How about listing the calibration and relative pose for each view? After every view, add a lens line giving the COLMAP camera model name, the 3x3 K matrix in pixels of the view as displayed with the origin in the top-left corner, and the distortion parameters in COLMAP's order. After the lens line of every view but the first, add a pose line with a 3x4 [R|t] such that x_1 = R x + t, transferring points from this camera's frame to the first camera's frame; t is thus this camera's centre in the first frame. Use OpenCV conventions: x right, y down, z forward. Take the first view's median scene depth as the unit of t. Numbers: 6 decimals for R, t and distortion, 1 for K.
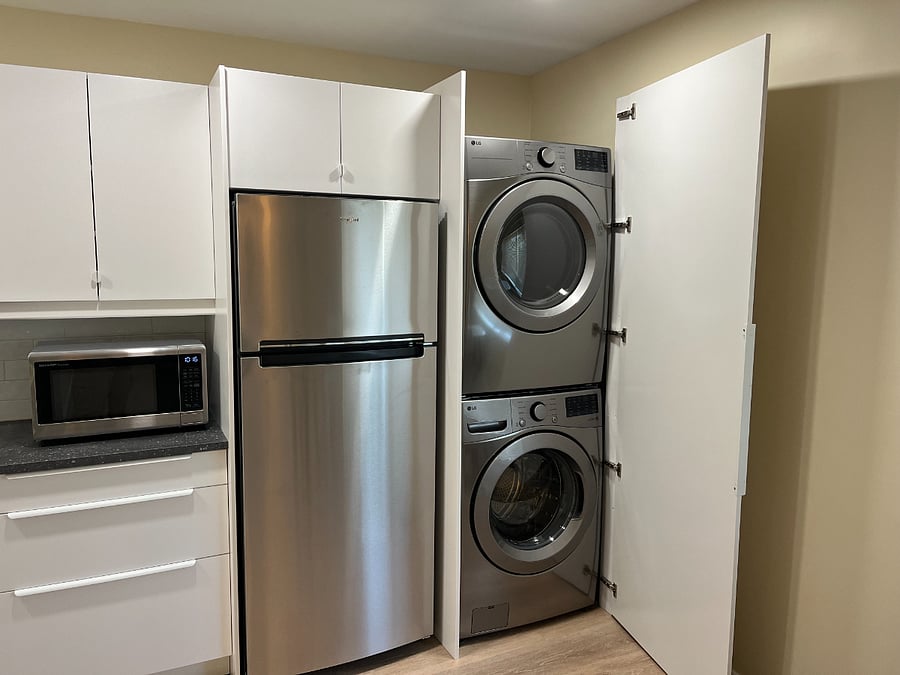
lens RADIAL K [[667.4, 0, 450.0], [0, 667.4, 337.5], [0, 0, 1]] dist [-0.003099, -0.007768]
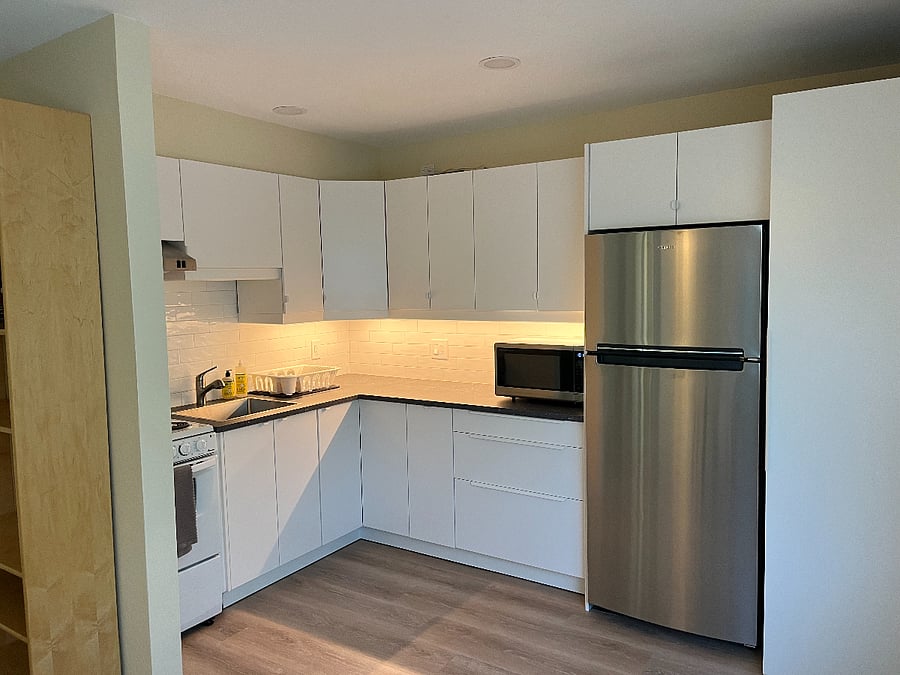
lens RADIAL K [[667.4, 0, 450.0], [0, 667.4, 337.5], [0, 0, 1]] dist [-0.003099, -0.007768]
pose [[0.515682, 0.049465, -0.855351, 0.661697], [-0.080607, 0.996705, 0.009042, 0.004429], [0.852980, 0.064285, 0.517970, 0.060340]]
